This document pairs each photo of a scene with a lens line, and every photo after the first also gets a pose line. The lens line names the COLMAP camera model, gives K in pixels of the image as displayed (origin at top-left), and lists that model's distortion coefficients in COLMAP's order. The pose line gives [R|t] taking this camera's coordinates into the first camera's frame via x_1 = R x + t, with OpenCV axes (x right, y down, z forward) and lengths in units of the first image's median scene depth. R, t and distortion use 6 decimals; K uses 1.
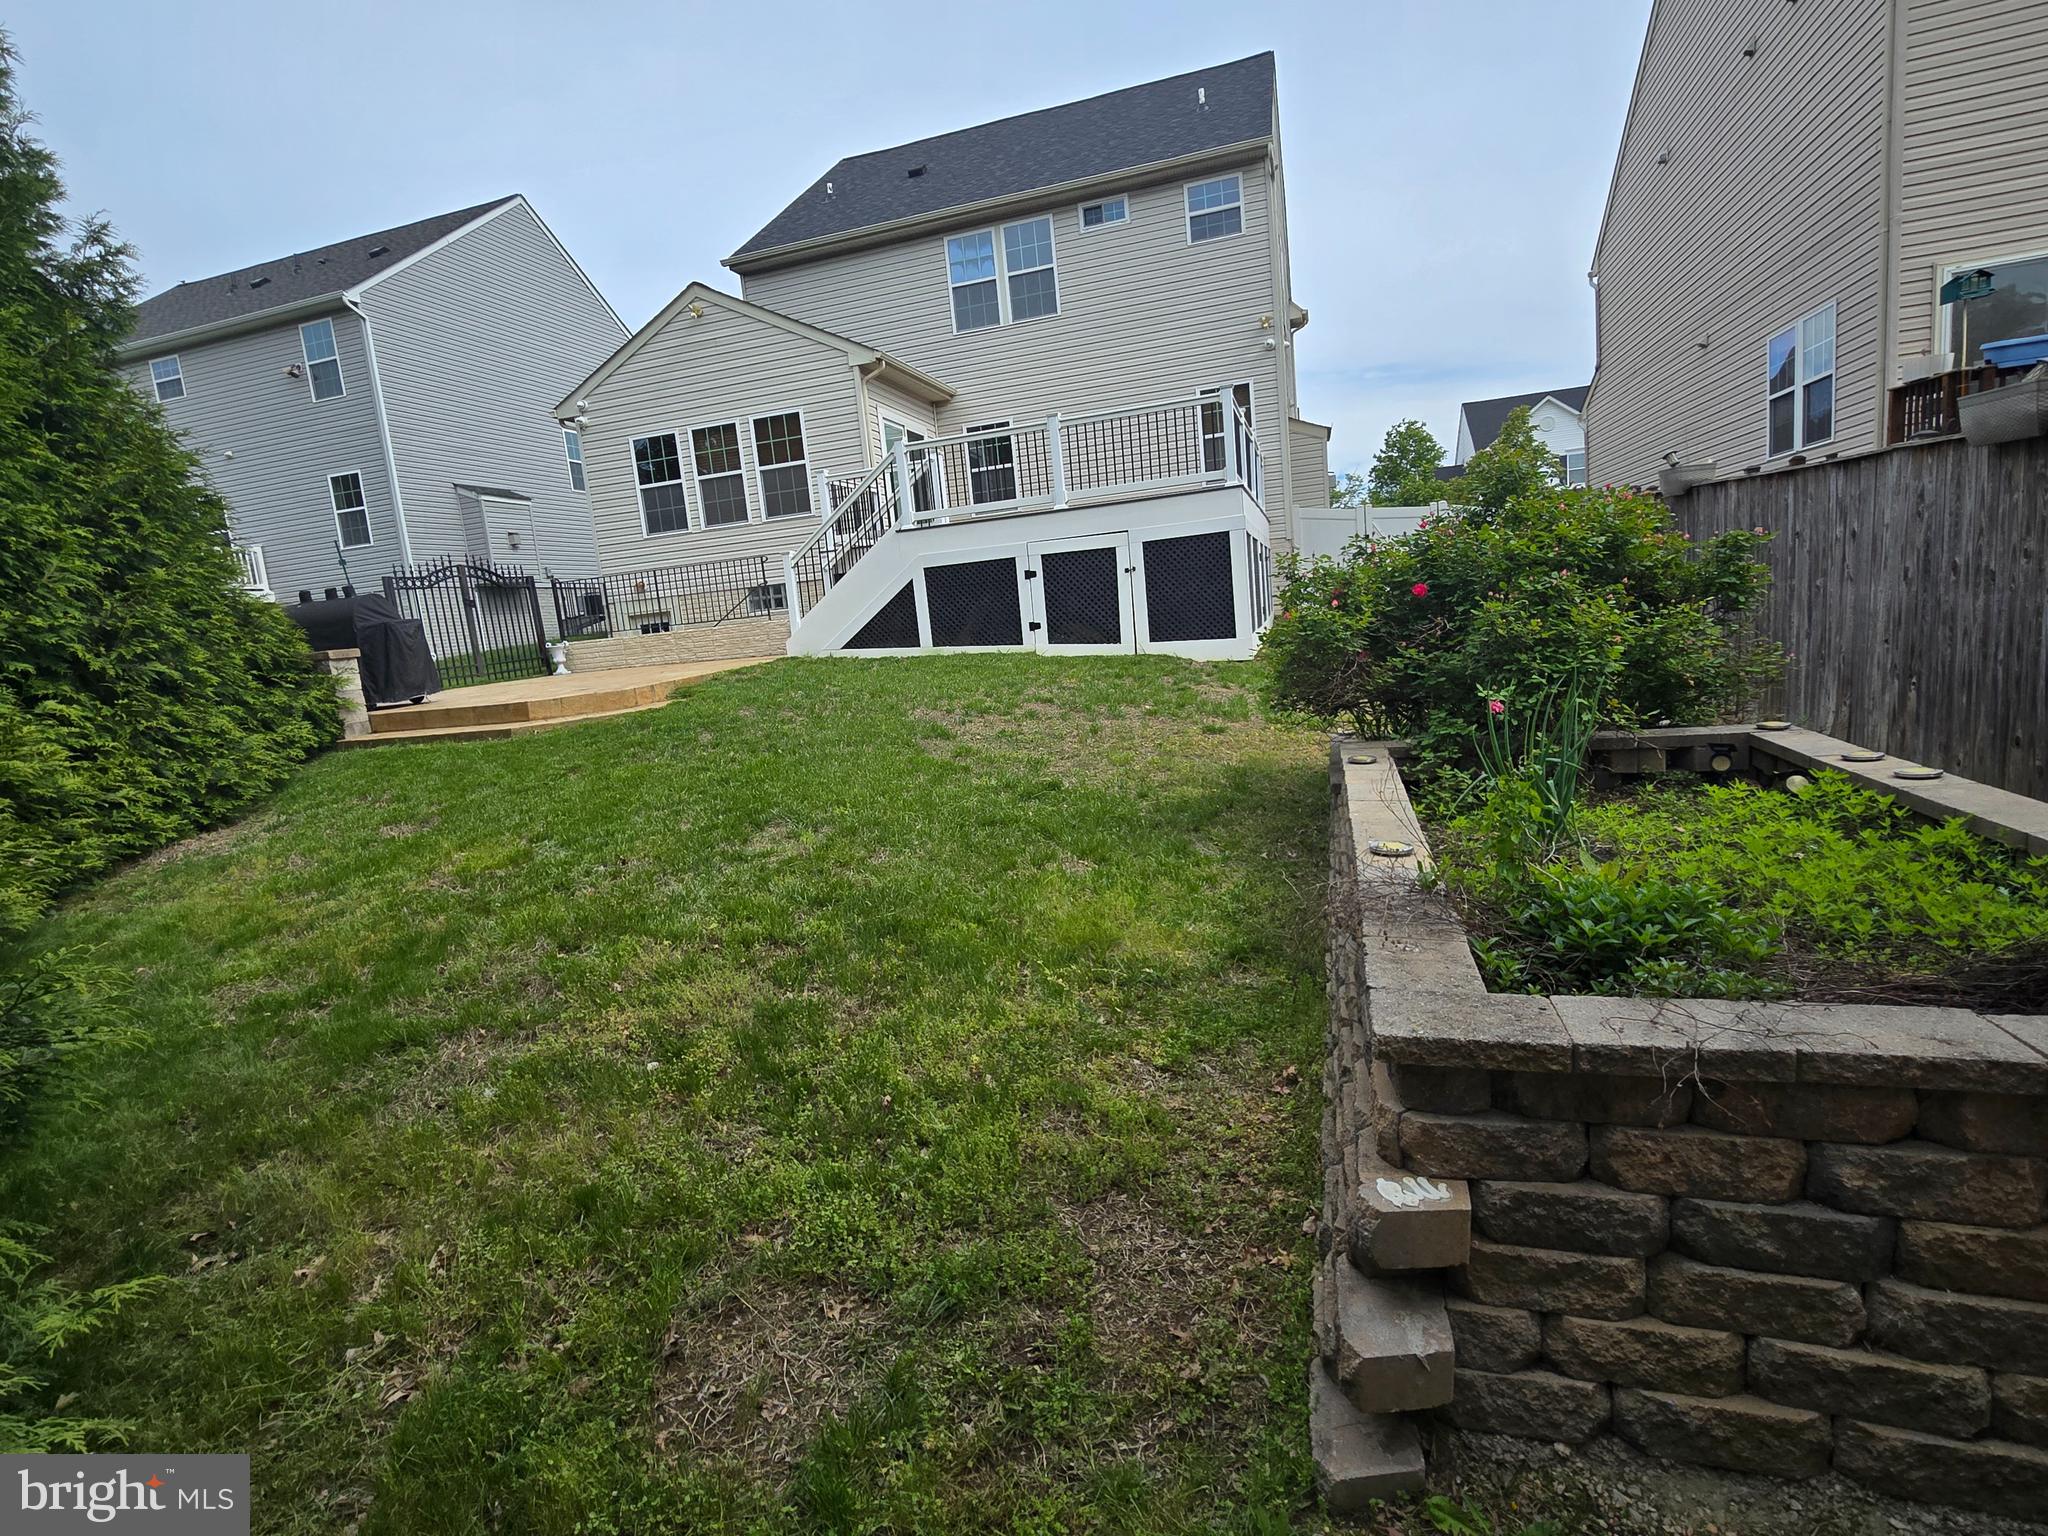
lens RADIAL K [[1015.9, 0, 1014.8], [0, 1015.9, 775.1], [0, 0, 1]] dist [0.001488, -0.000335]
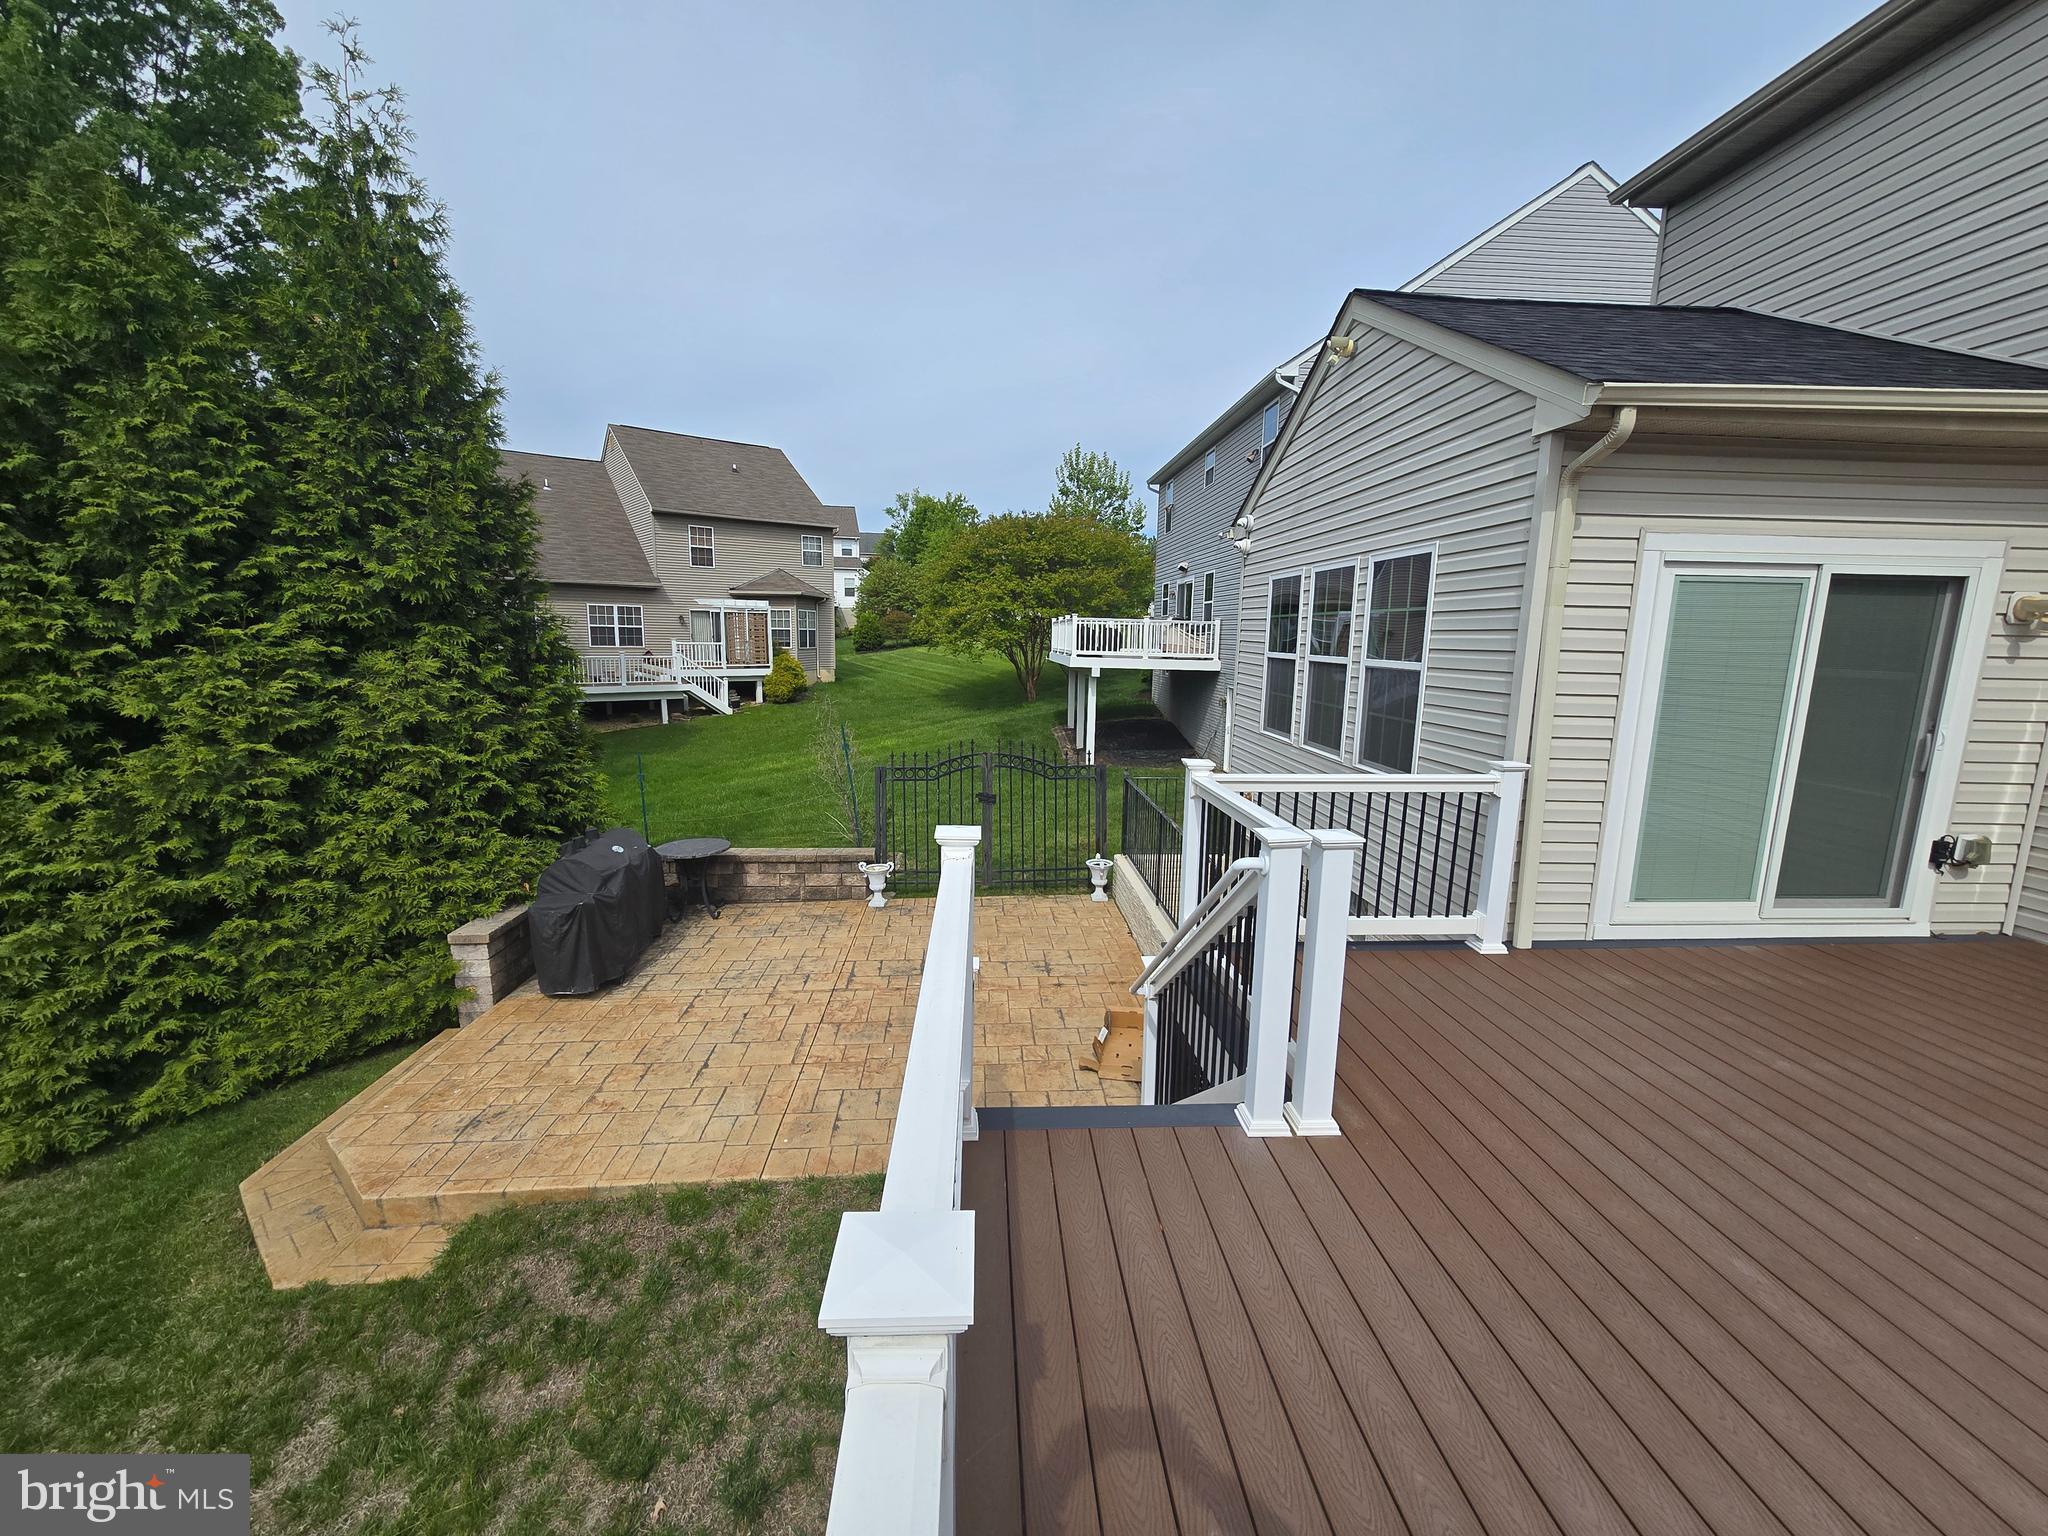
lens RADIAL K [[836.7, 0, 1016.4], [0, 836.7, 772.2], [0, 0, 1]] dist [0.001011, 0.000748]
pose [[0.329918, 0.254114, -0.909164, 0.069093], [-0.189982, 0.961256, 0.199733, -0.289953], [0.924695, 0.106829, 0.365413, 0.682492]]
